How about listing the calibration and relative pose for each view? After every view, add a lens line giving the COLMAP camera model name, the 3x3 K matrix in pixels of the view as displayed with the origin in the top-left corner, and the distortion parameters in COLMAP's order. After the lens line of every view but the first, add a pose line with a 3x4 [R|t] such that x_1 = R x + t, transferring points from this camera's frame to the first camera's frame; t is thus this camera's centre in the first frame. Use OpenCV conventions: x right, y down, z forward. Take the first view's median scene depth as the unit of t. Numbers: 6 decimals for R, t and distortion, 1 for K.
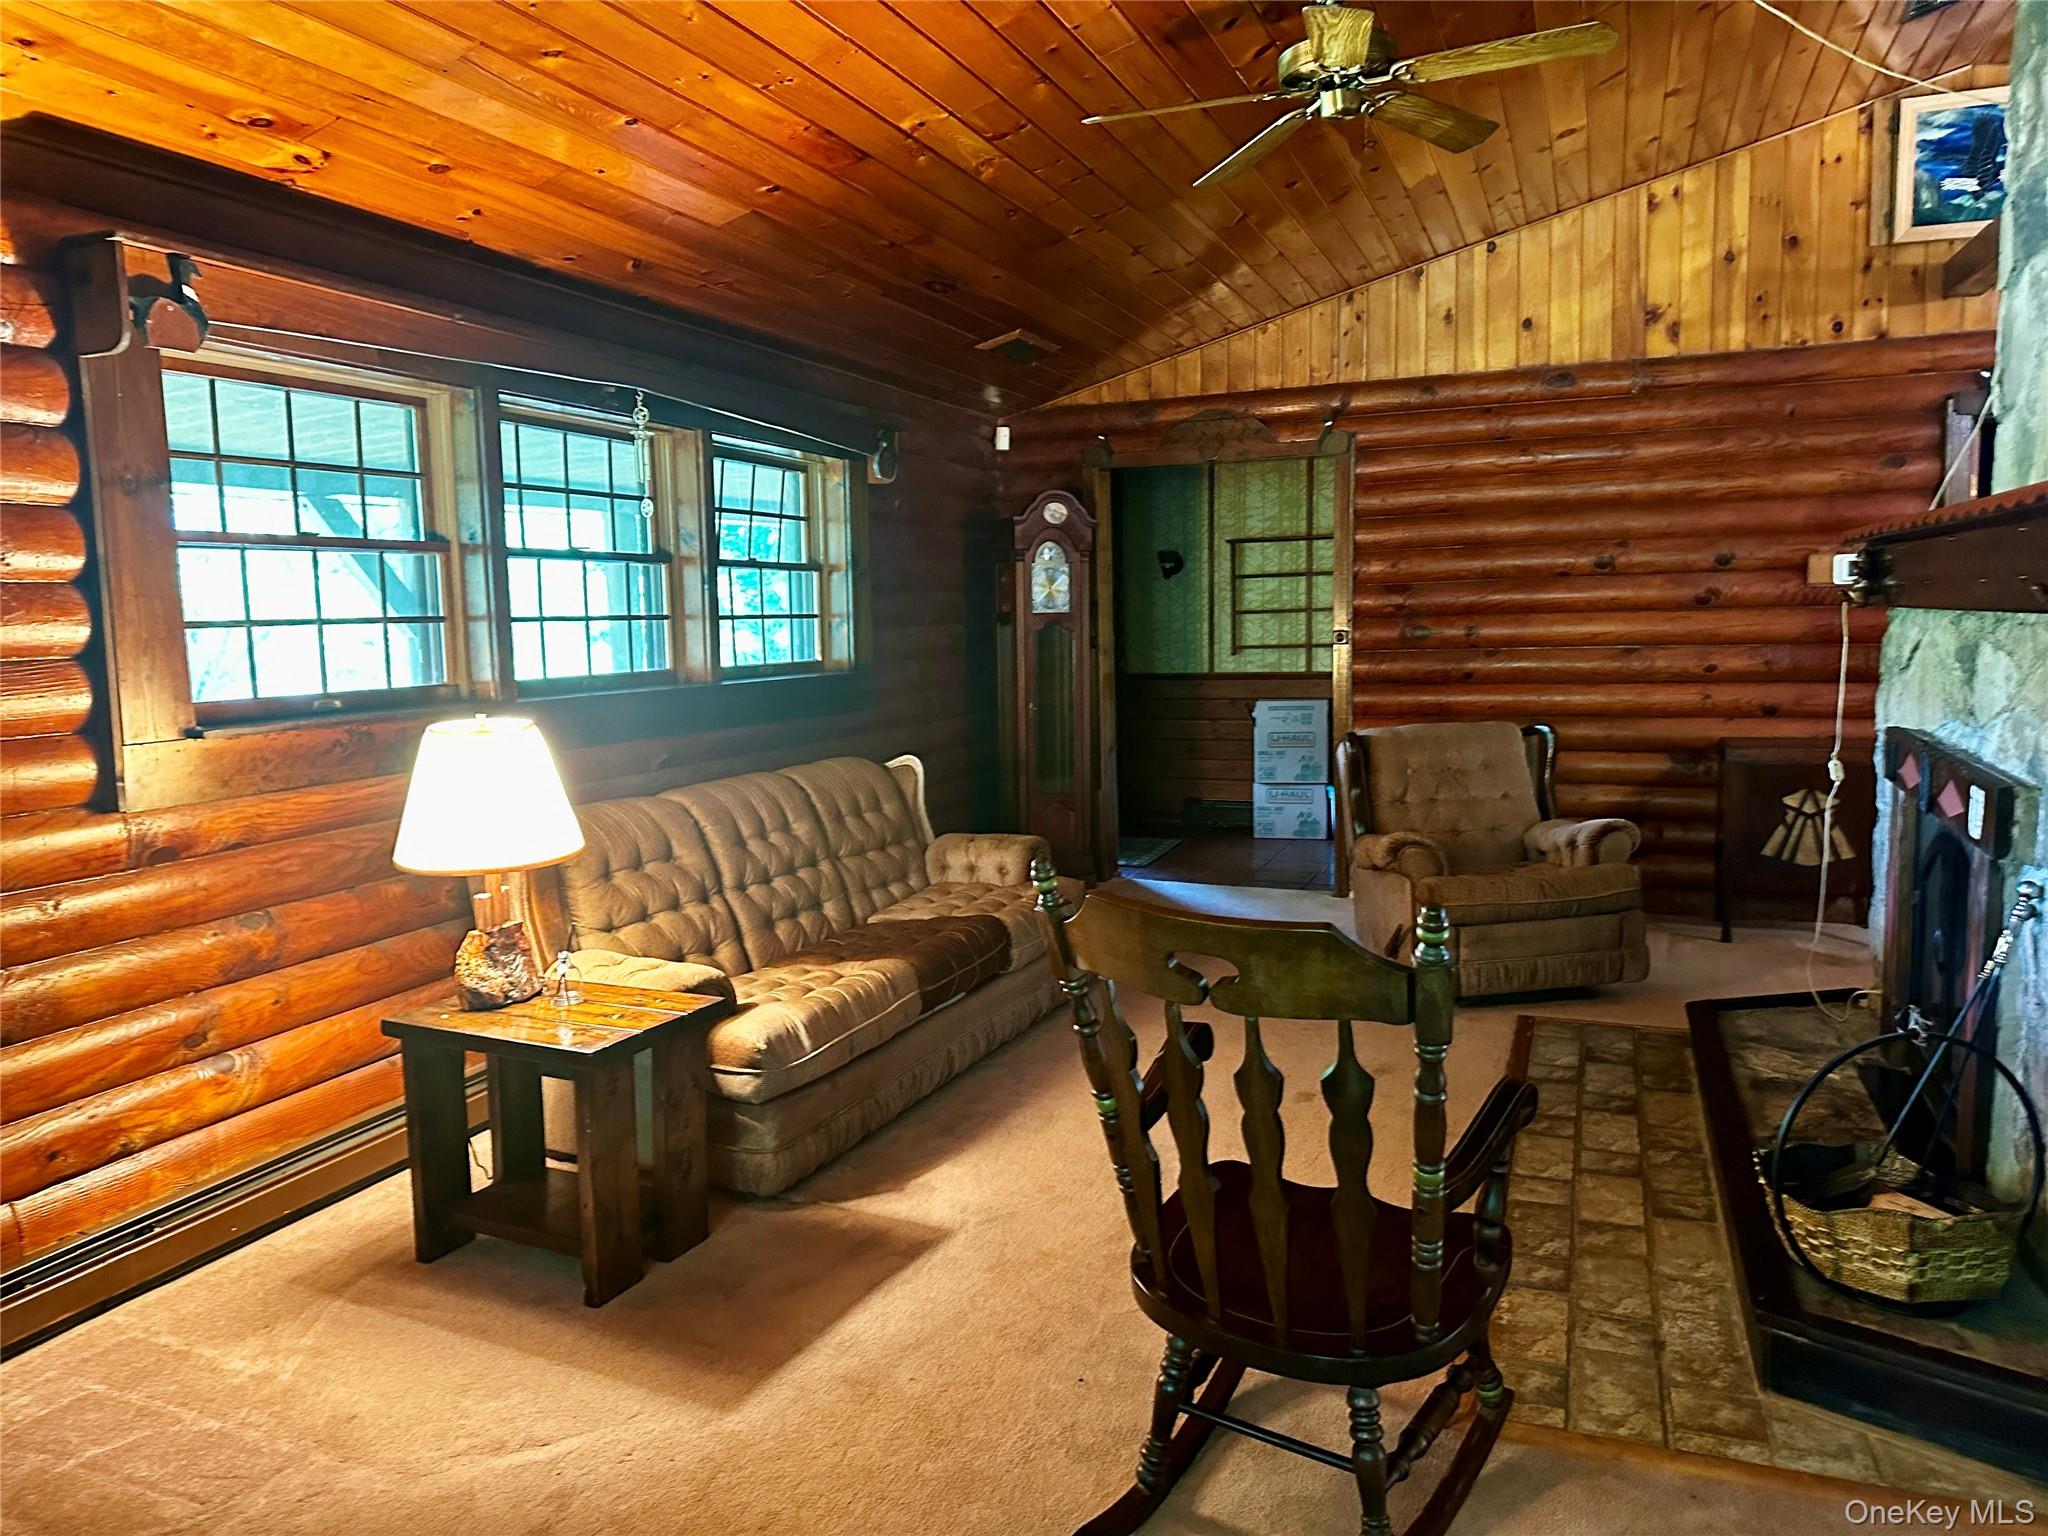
lens RADIAL K [[1453.1, 0, 1024.0], [0, 1453.1, 768.0], [0, 0, 1]] dist [0.105010, -0.133523]
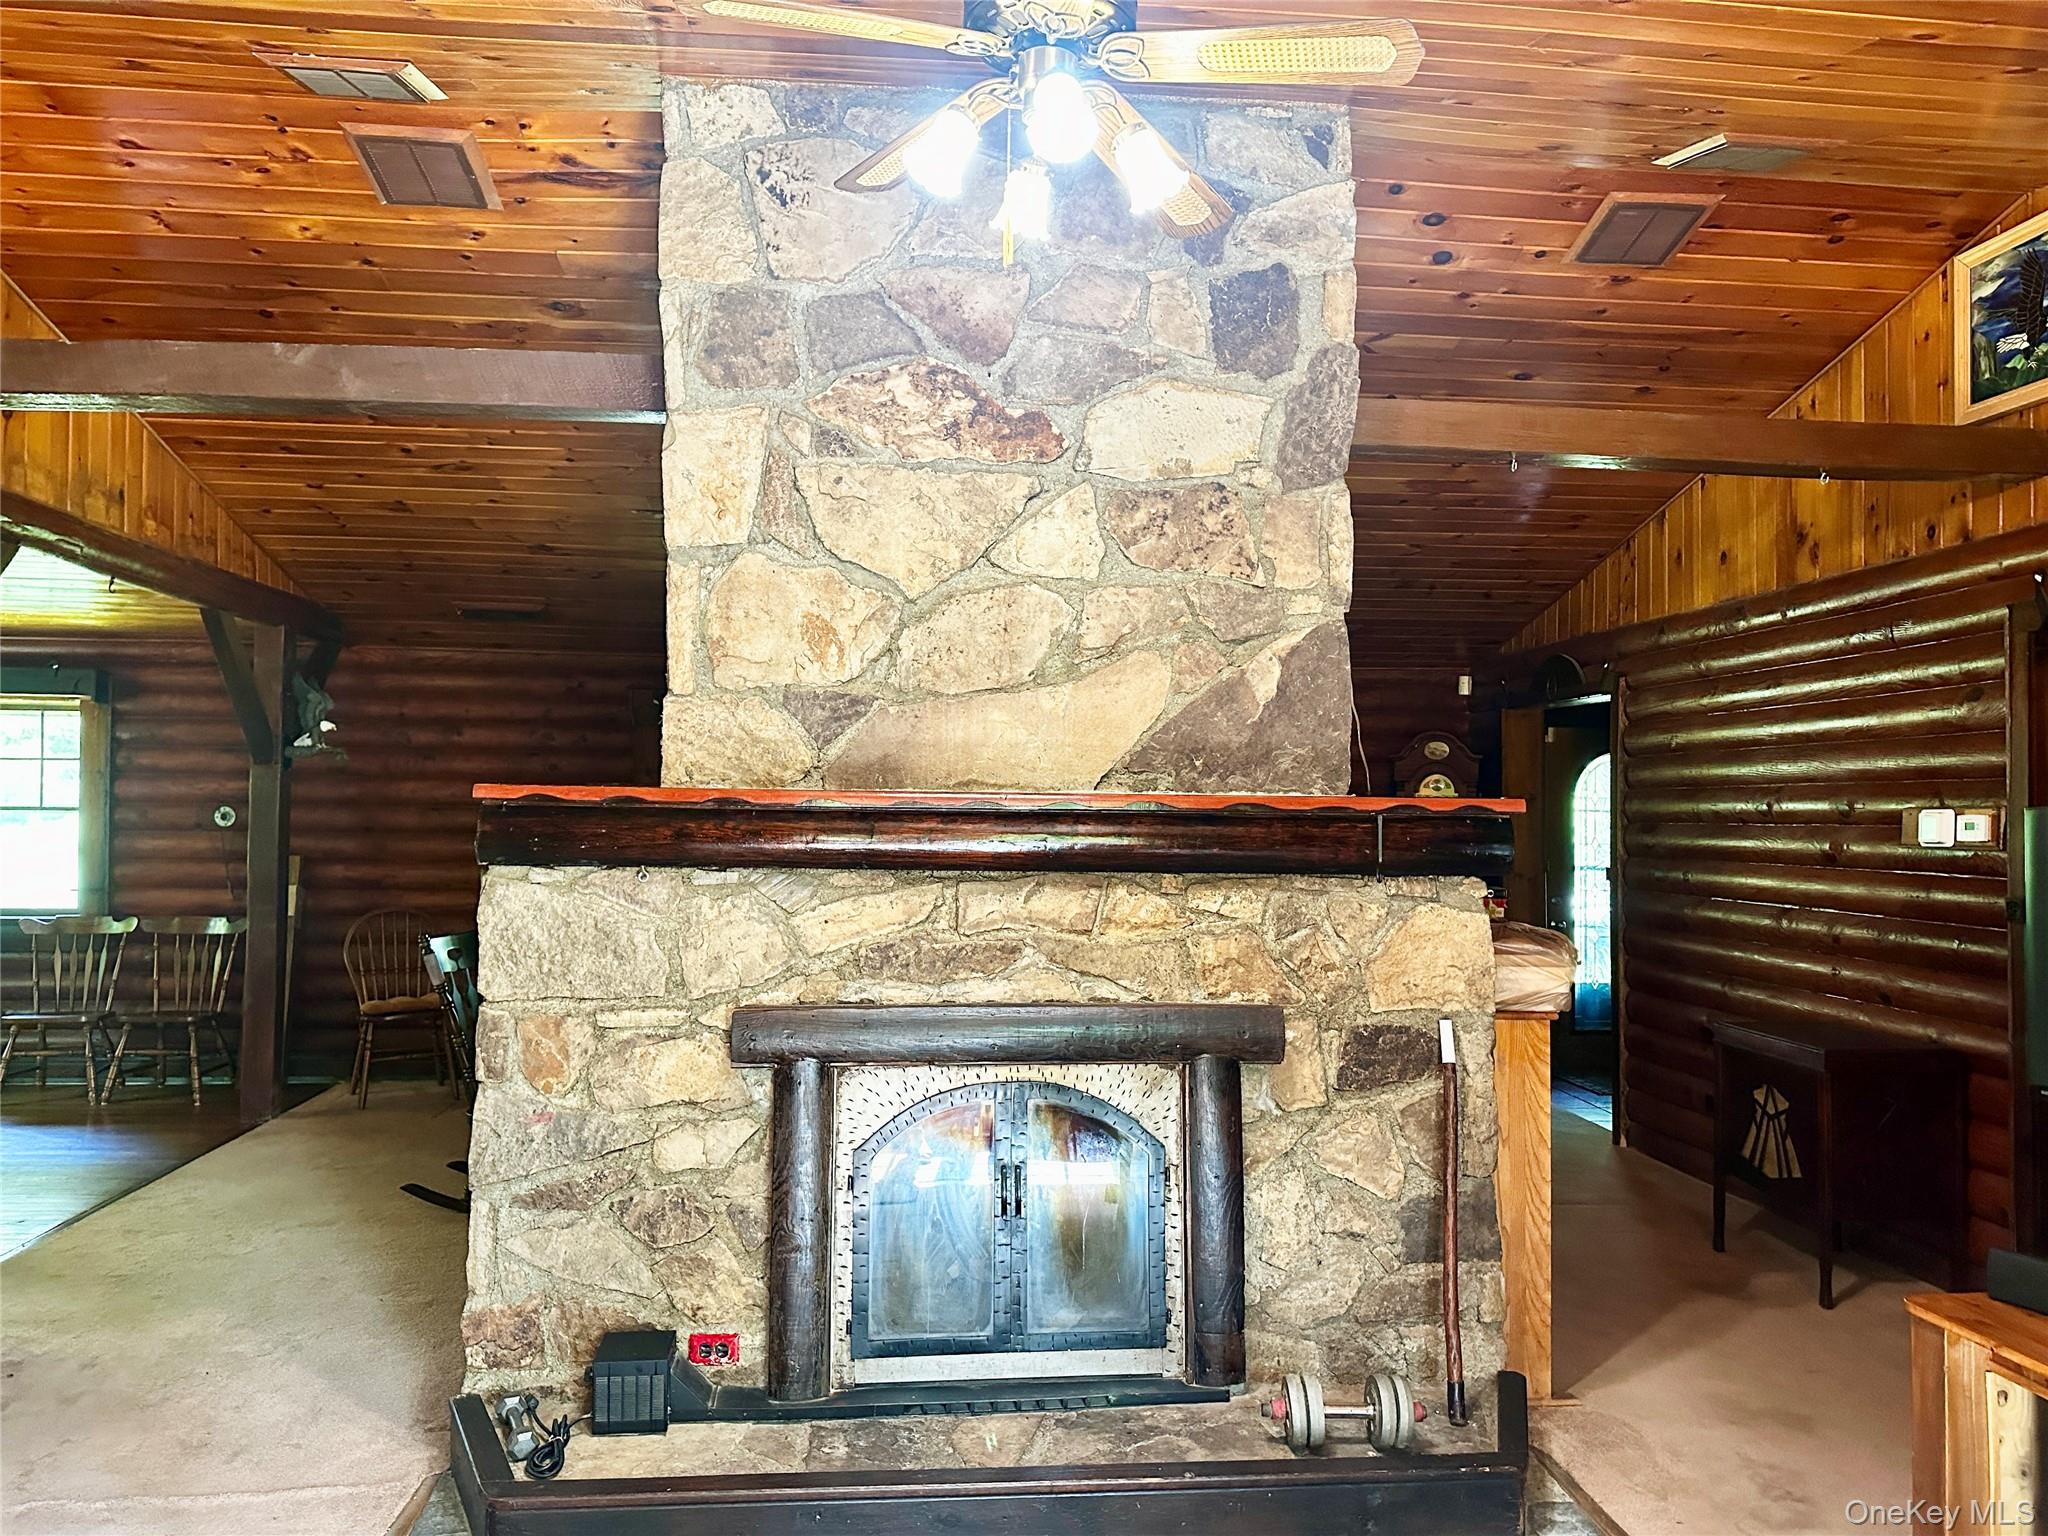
lens RADIAL K [[1425.6, 0, 1030.4], [0, 1425.6, 771.1], [0, 0, 1]] dist [0.113614, -0.162615]
pose [[0.459638, 0.004569, -0.888094, 1.070938], [-0.117351, 0.991531, -0.055635, -0.067658], [0.880319, 0.129791, 0.456282, 0.224897]]
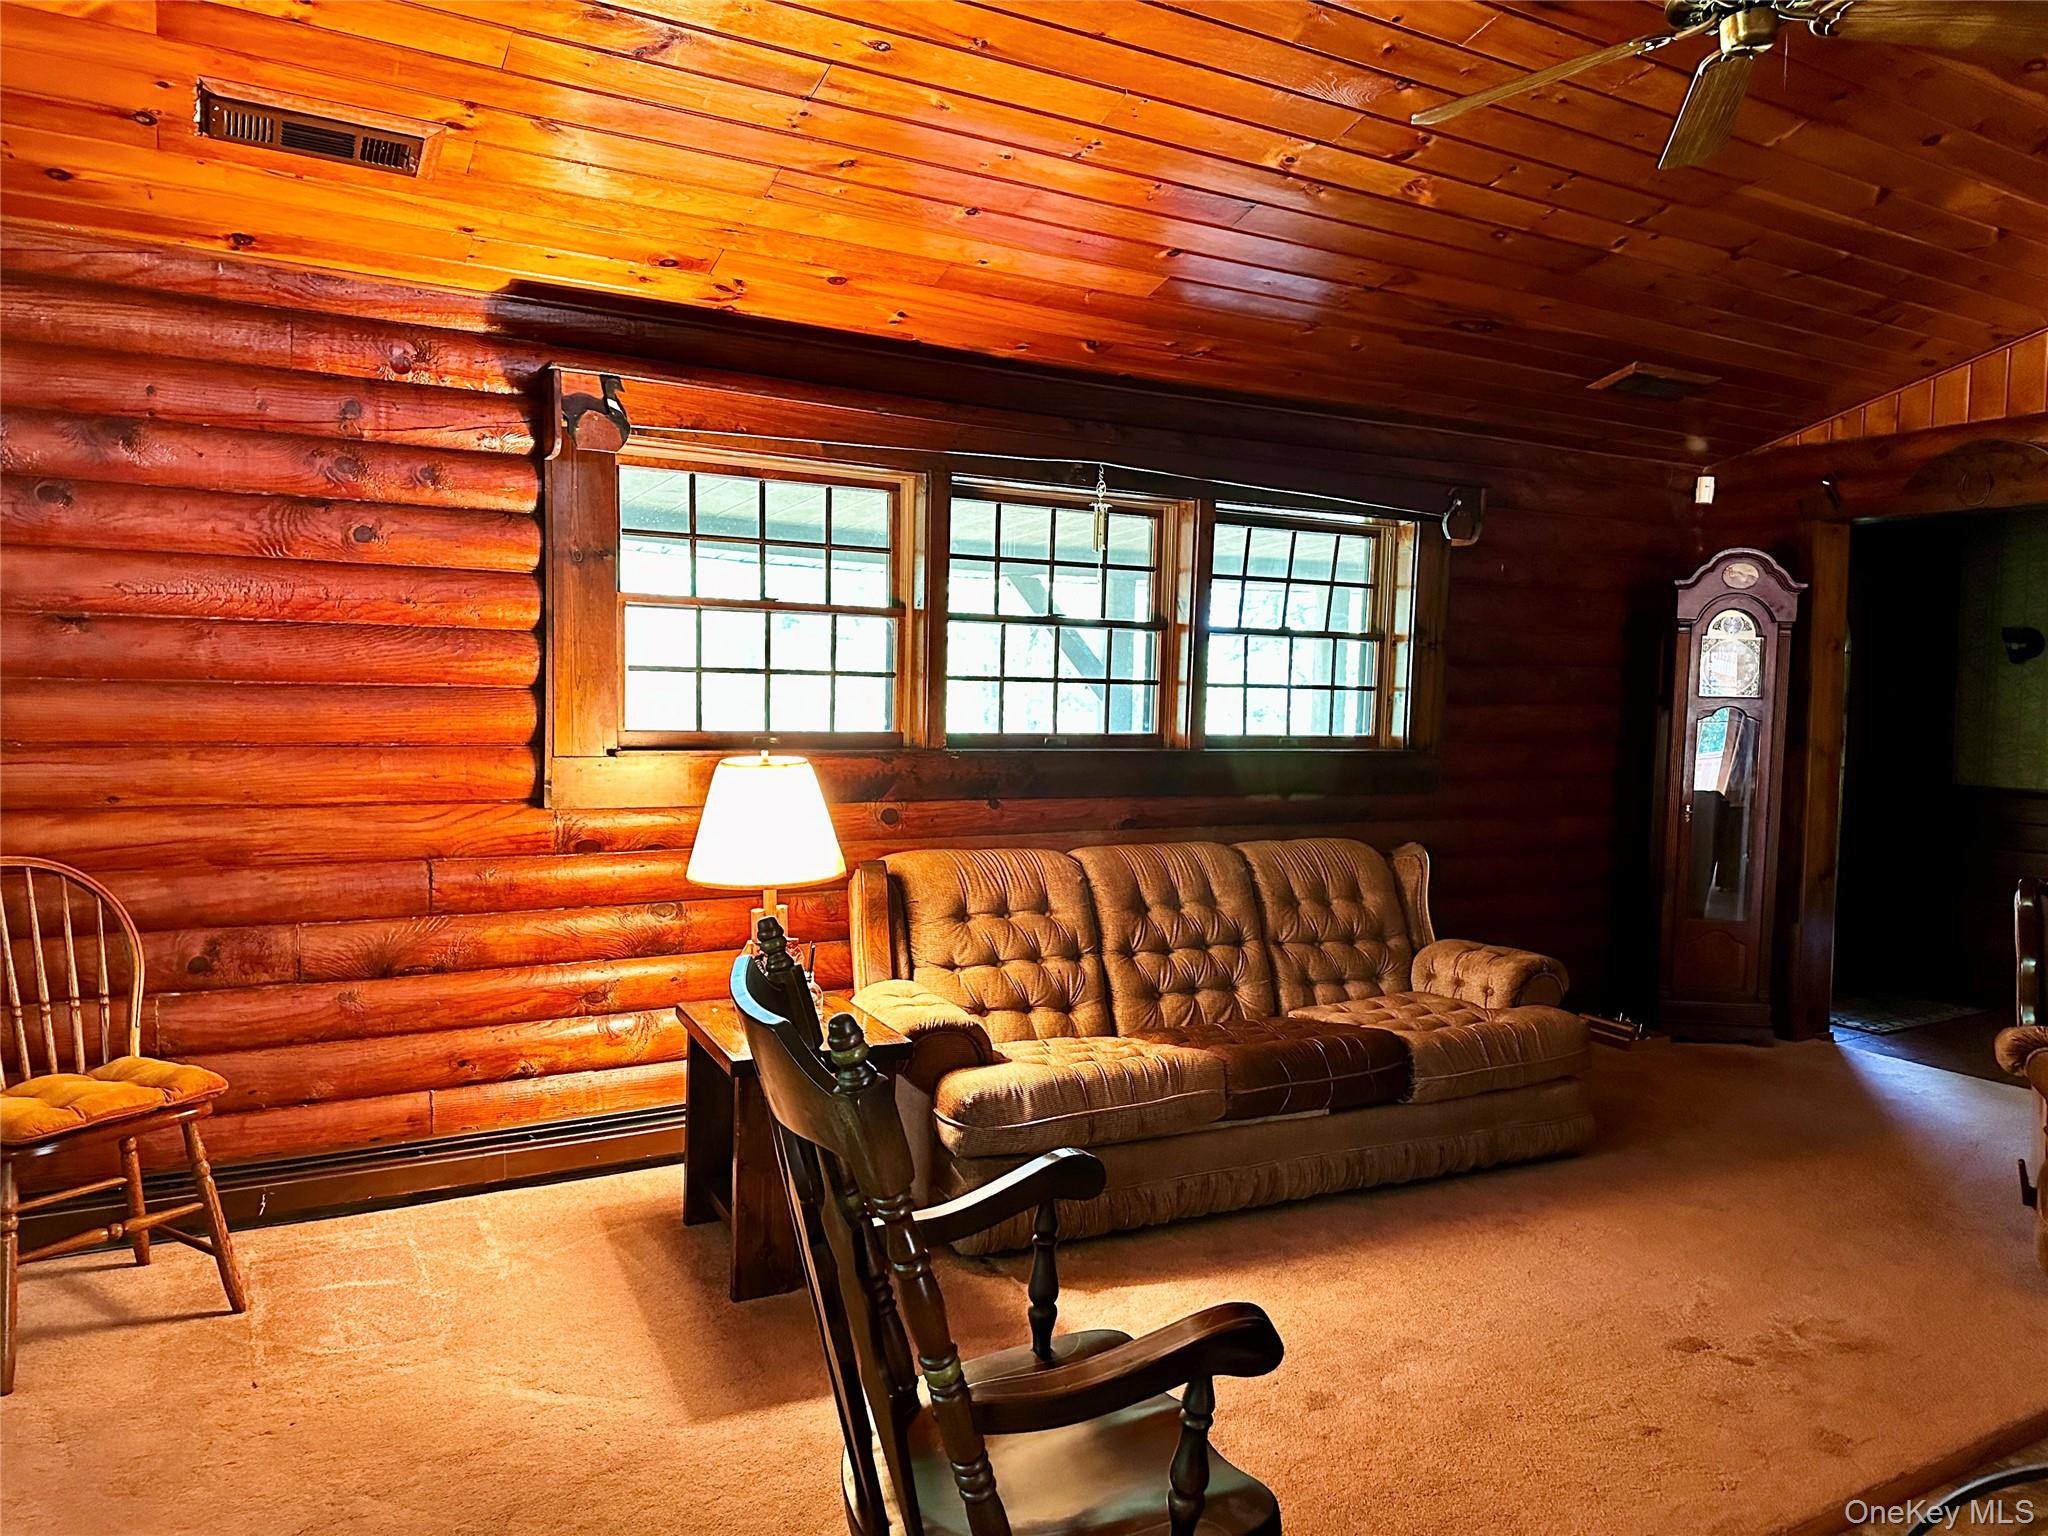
lens RADIAL K [[1453.1, 0, 1024.0], [0, 1453.1, 768.0], [0, 0, 1]] dist [0.105010, -0.133523]
pose [[0.786609, 0.068516, -0.613639, 0.264692], [-0.102864, 0.994477, -0.020820, -0.011197], [0.608823, 0.079499, 0.789312, 0.128038]]
